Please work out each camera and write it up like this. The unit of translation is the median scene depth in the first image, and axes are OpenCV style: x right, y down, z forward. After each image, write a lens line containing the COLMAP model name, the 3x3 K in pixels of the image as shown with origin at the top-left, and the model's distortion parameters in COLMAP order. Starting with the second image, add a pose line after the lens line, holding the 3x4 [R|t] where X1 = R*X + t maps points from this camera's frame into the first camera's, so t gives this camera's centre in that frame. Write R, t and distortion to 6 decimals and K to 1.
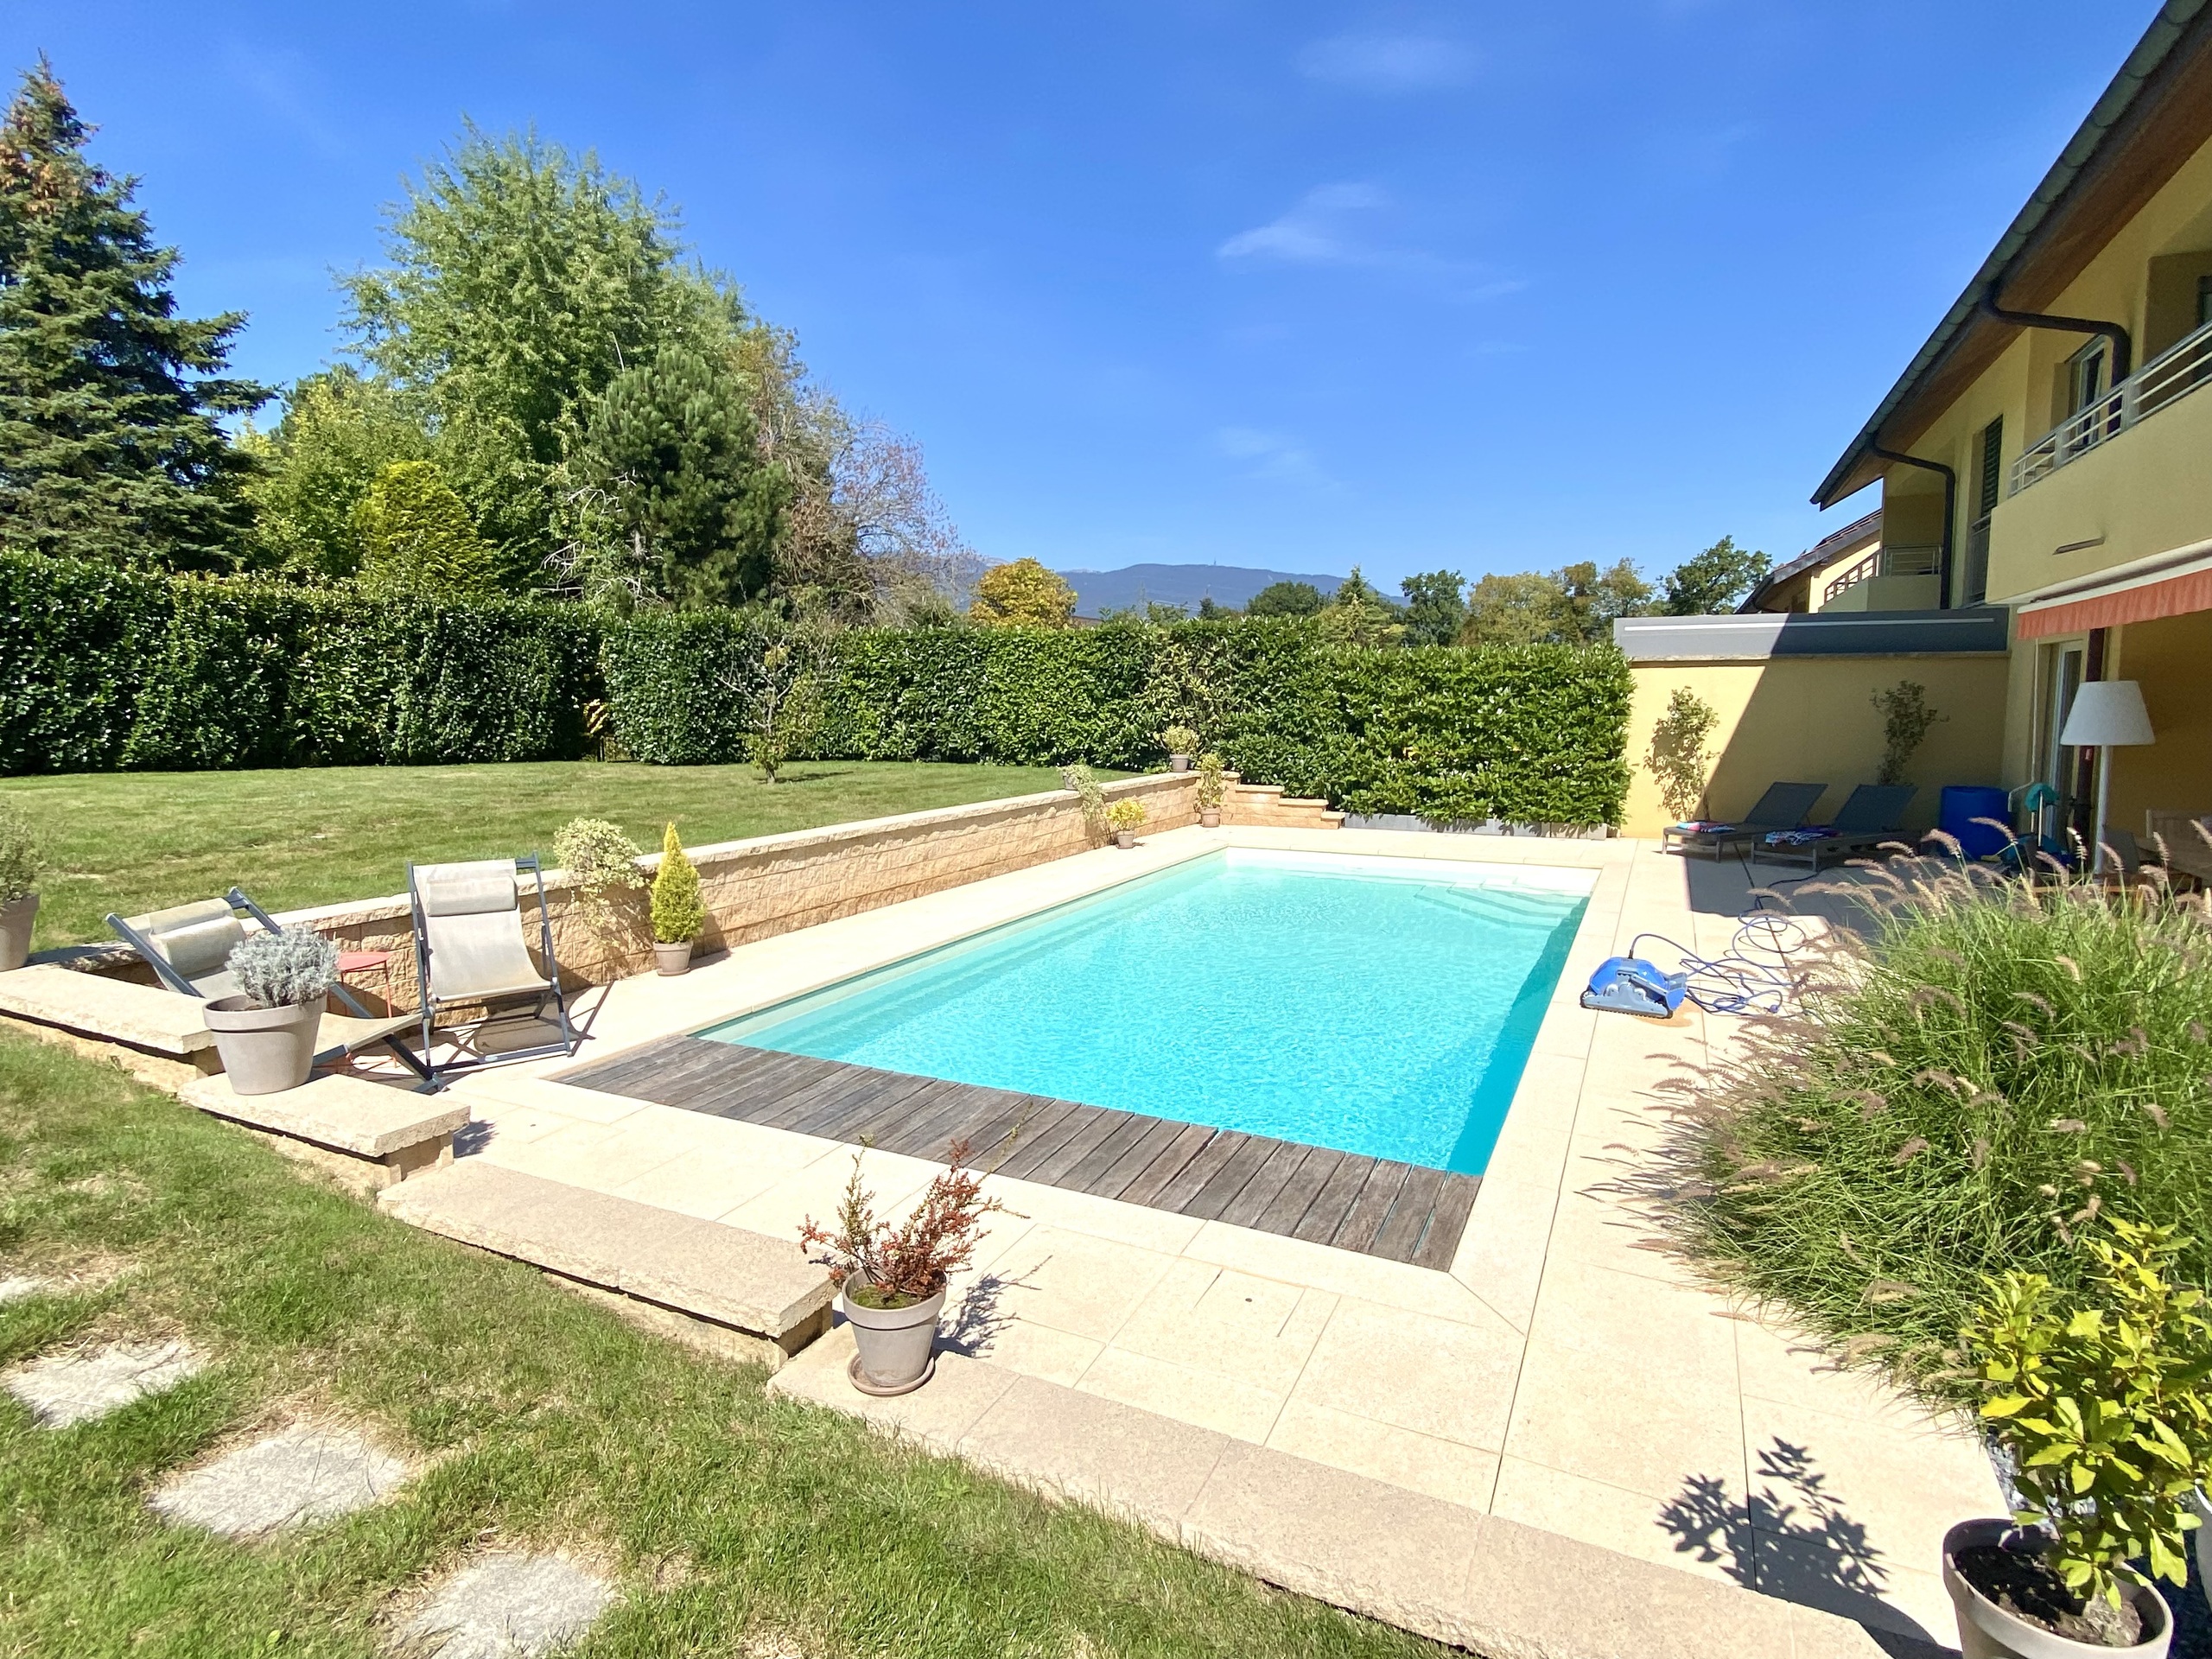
lens RADIAL K [[1133.6, 0, 1140.1], [0, 1133.6, 803.0], [0, 0, 1]] dist [0.001837, -0.003537]
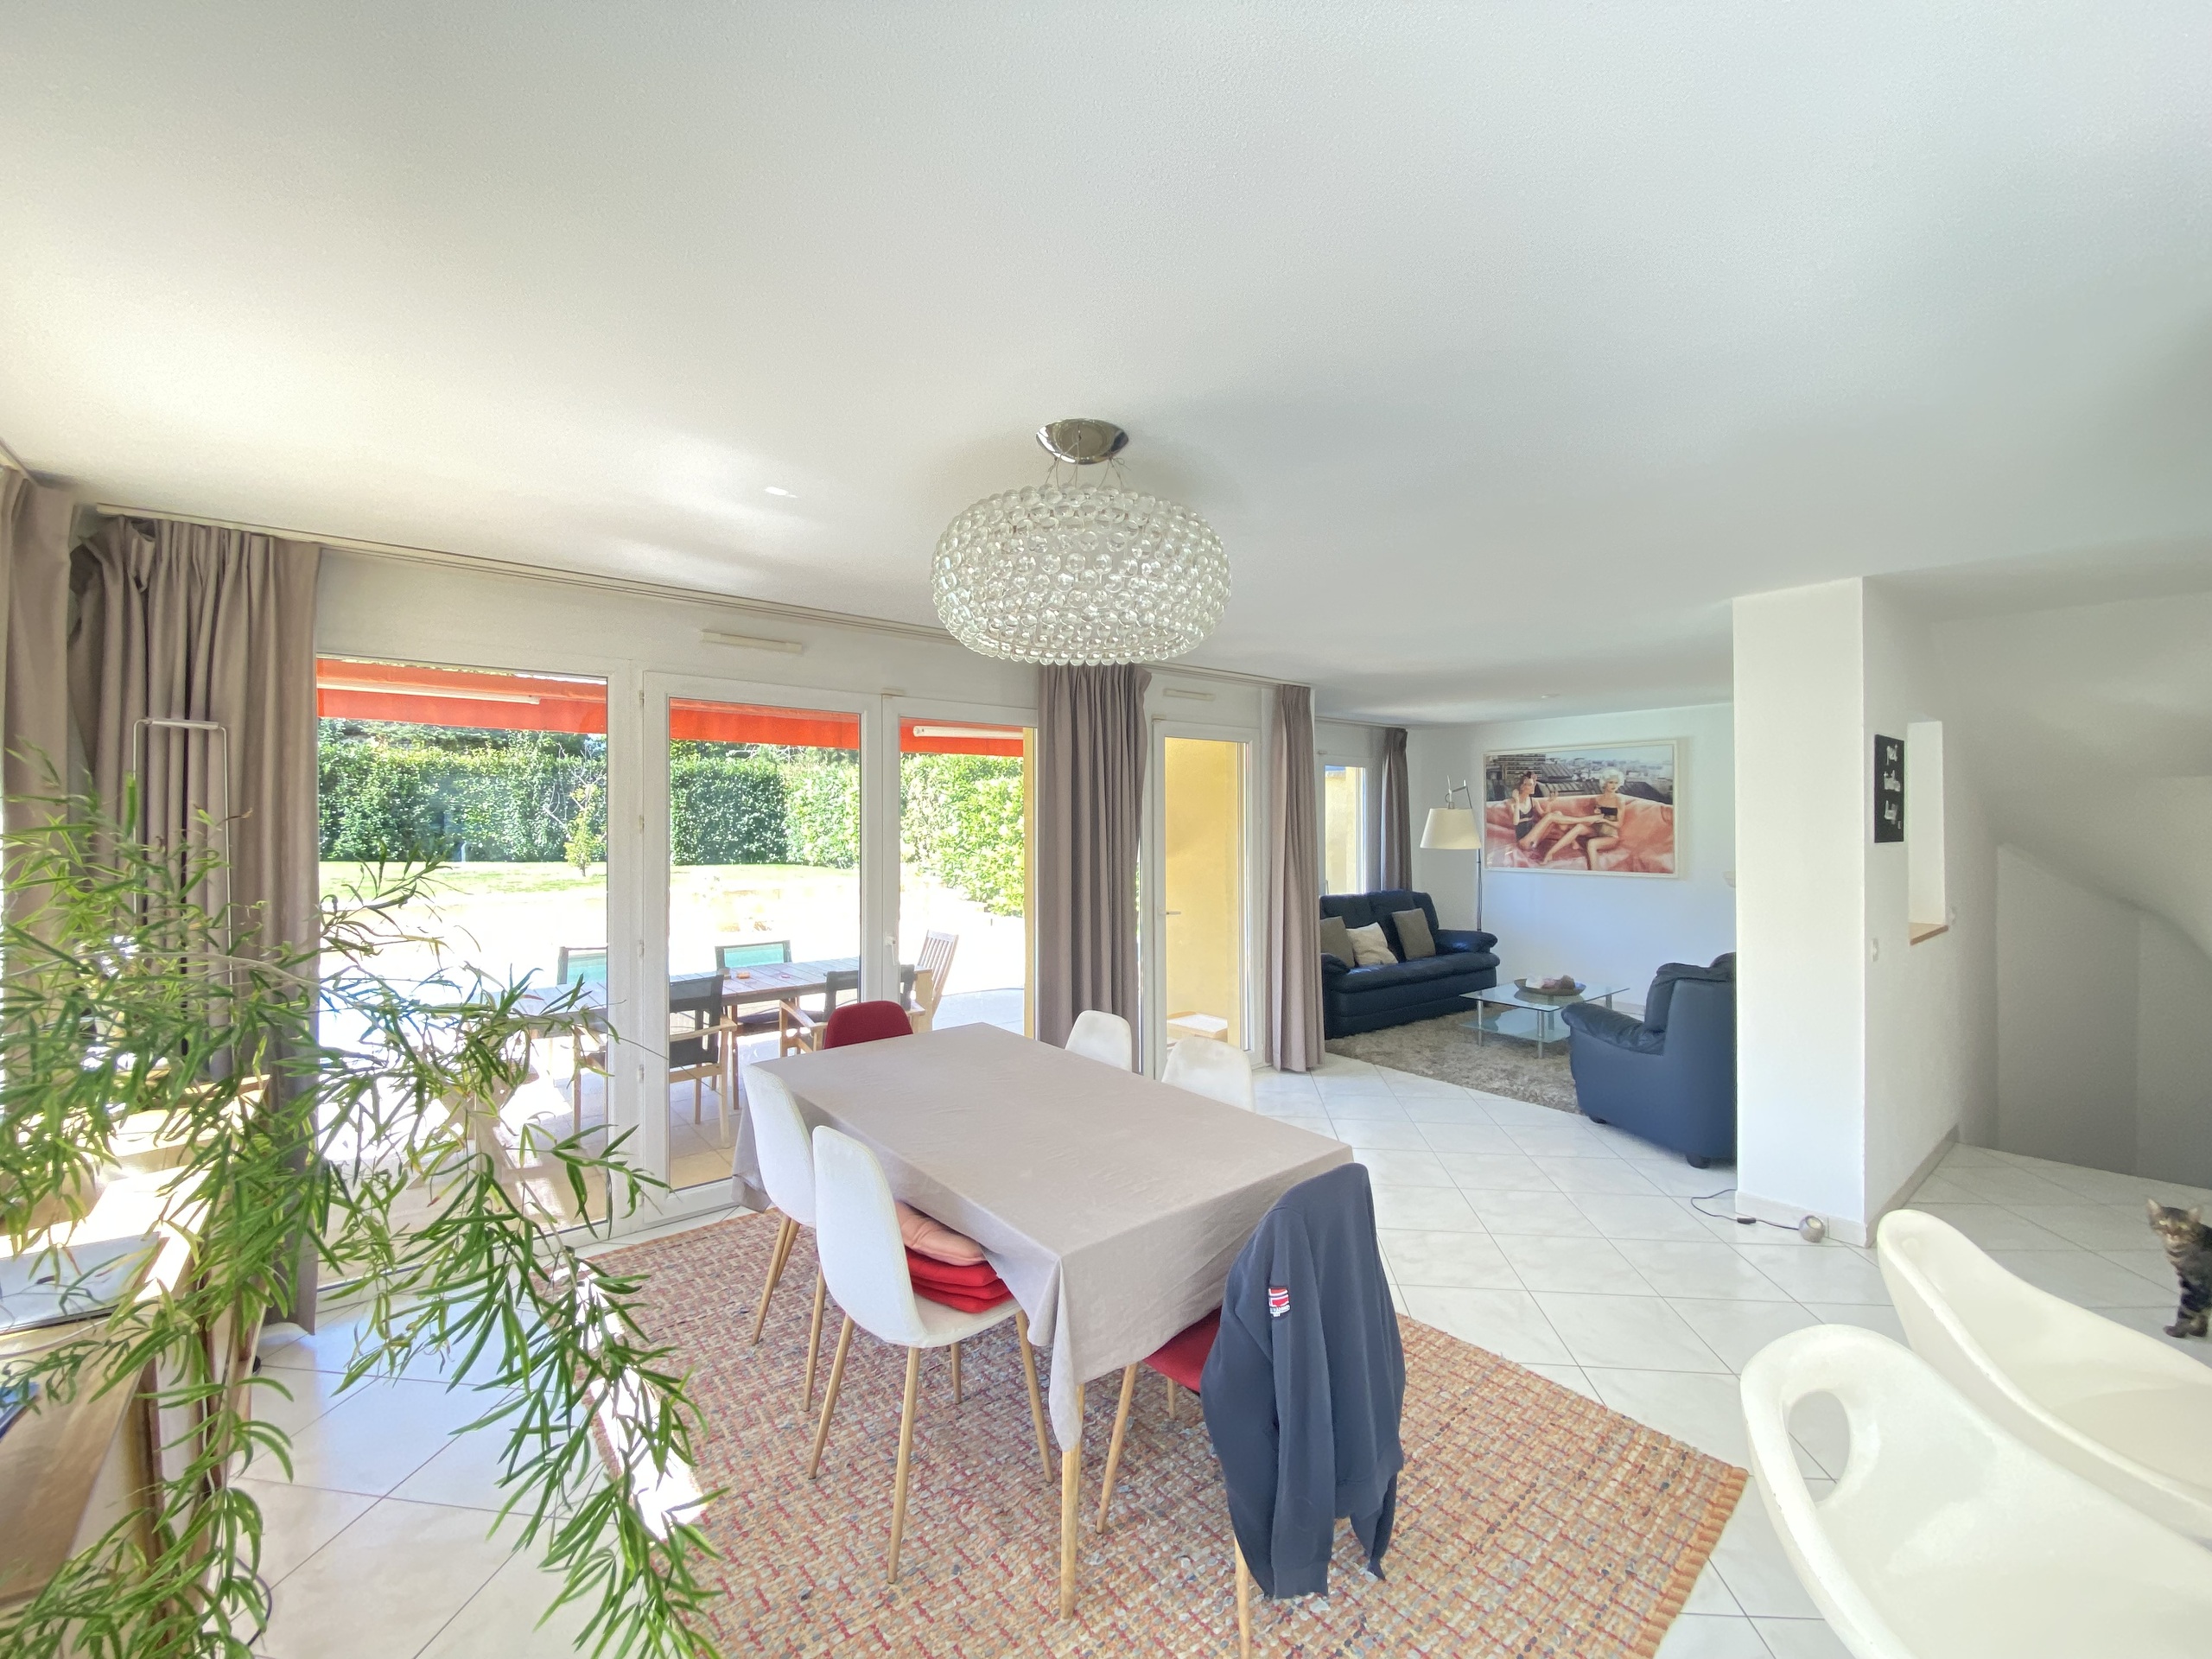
lens RADIAL K [[906.2, 0, 1137.8], [0, 906.2, 822.7], [0, 0, 1]] dist [0.000919, -0.010366]
pose [[0.904508, -0.002352, -0.426451, 0.745637], [-0.037095, 0.995761, -0.084171, -0.013078], [0.424841, 0.091953, 0.900586, 0.207191]]
